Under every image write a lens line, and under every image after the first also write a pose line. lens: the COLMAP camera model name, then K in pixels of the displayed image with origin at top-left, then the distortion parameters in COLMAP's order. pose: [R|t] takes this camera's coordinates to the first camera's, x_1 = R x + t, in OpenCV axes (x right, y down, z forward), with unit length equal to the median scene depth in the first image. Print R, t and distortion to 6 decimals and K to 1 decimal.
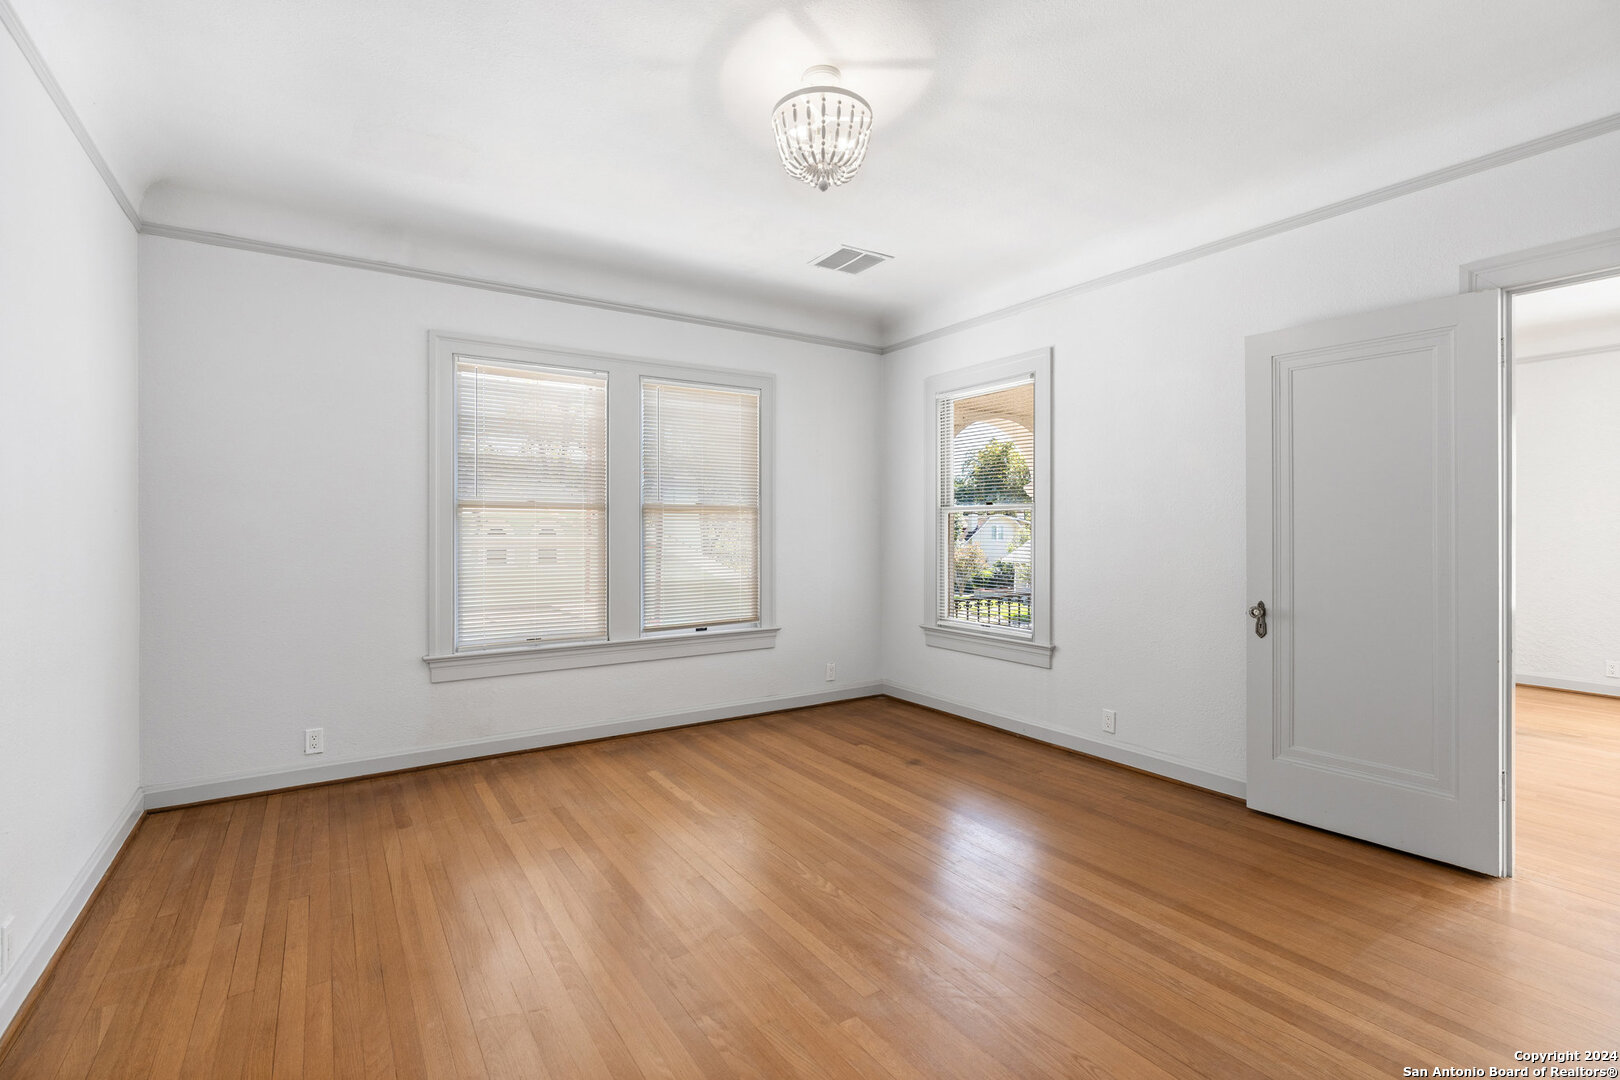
lens RADIAL K [[740.0, 0, 789.4], [0, 740.0, 526.1], [0, 0, 1]] dist [-0.009900, 0.004746]
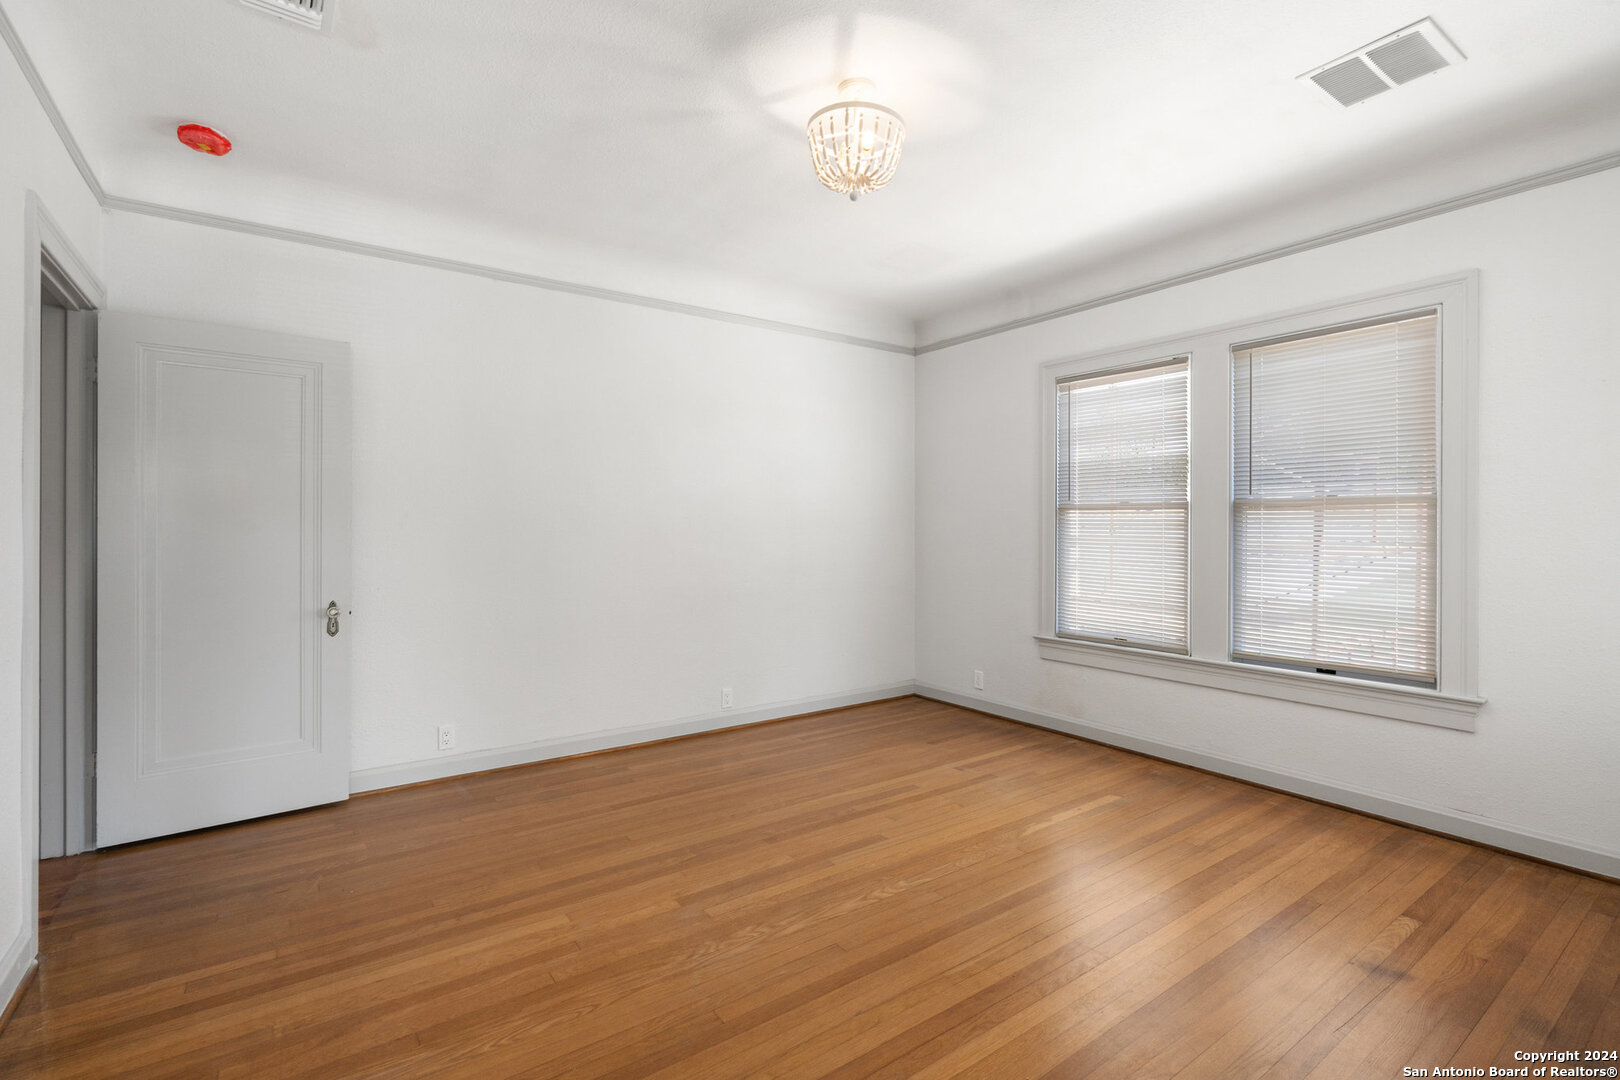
lens RADIAL K [[740.0, 0, 828.1], [0, 740.0, 527.0], [0, 0, 1]] dist [-0.009900, 0.004746]
pose [[0.063037, 0.000729, -0.998011, 0.656209], [-0.001722, 0.999998, 0.000621, 0.000391], [0.998010, 0.001680, 0.063038, 0.553540]]
